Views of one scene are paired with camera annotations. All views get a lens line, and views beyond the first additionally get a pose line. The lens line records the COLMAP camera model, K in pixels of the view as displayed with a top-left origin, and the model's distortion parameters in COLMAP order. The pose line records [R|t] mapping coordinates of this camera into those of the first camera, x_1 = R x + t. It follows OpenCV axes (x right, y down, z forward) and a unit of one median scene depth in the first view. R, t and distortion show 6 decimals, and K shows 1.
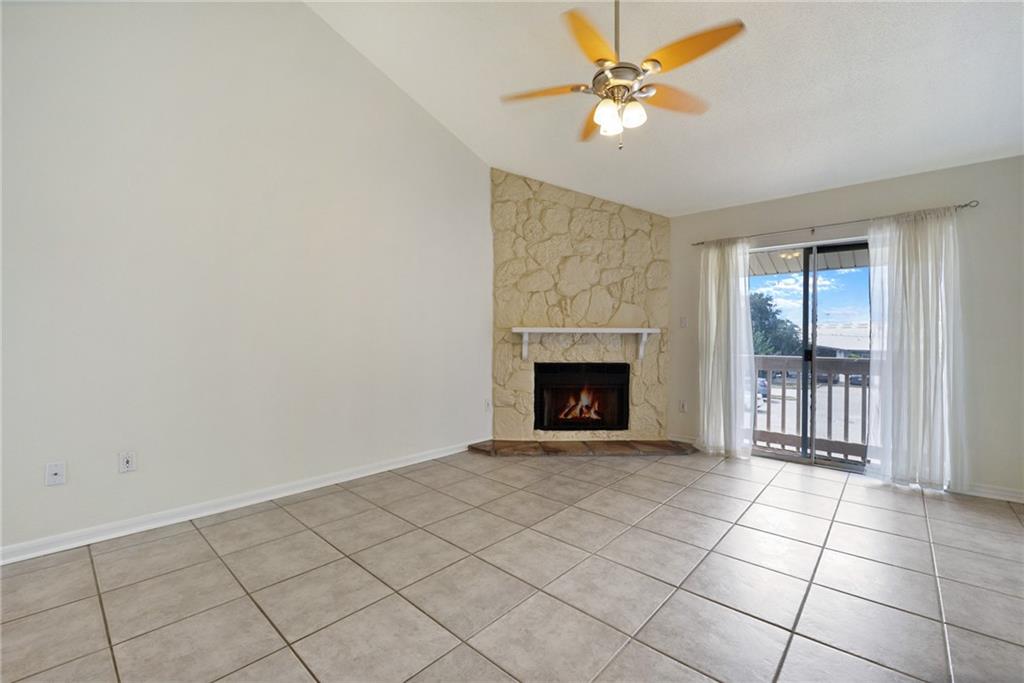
lens RADIAL K [[431.6, 0, 512.2], [0, 431.6, 340.2], [0, 0, 1]] dist [-0.002717, -0.000260]
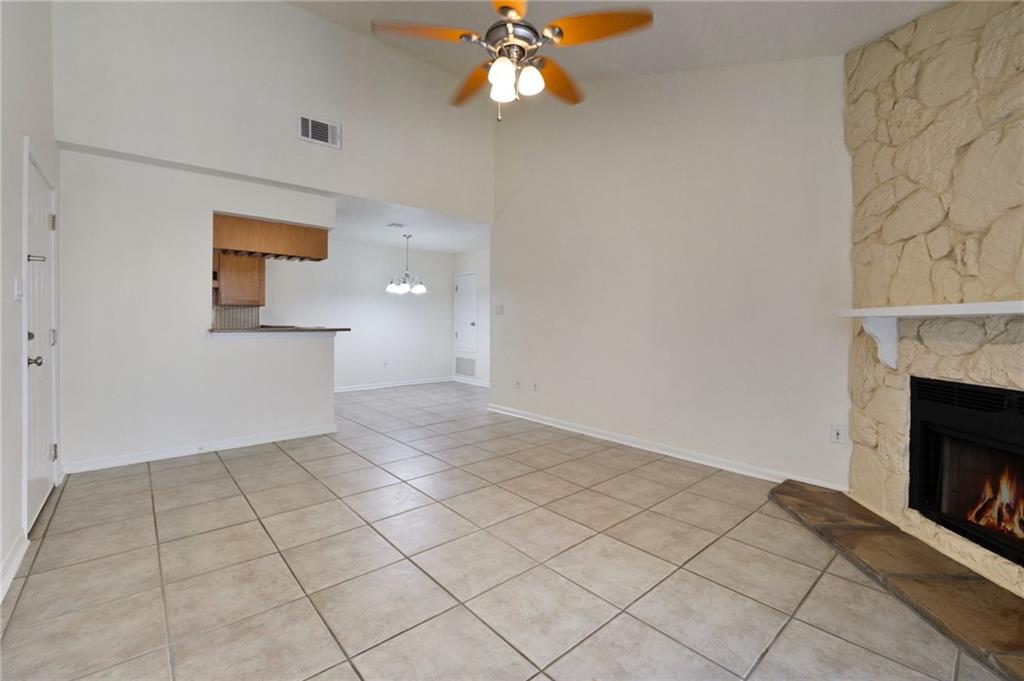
lens RADIAL K [[431.6, 0, 518.4], [0, 431.6, 325.1], [0, 0, 1]] dist [-0.002717, -0.000260]
pose [[-0.105283, -0.003710, -0.994435, 0.745032], [-0.012014, 0.999925, -0.002459, -0.001894], [0.994370, 0.011689, -0.105320, 0.721593]]
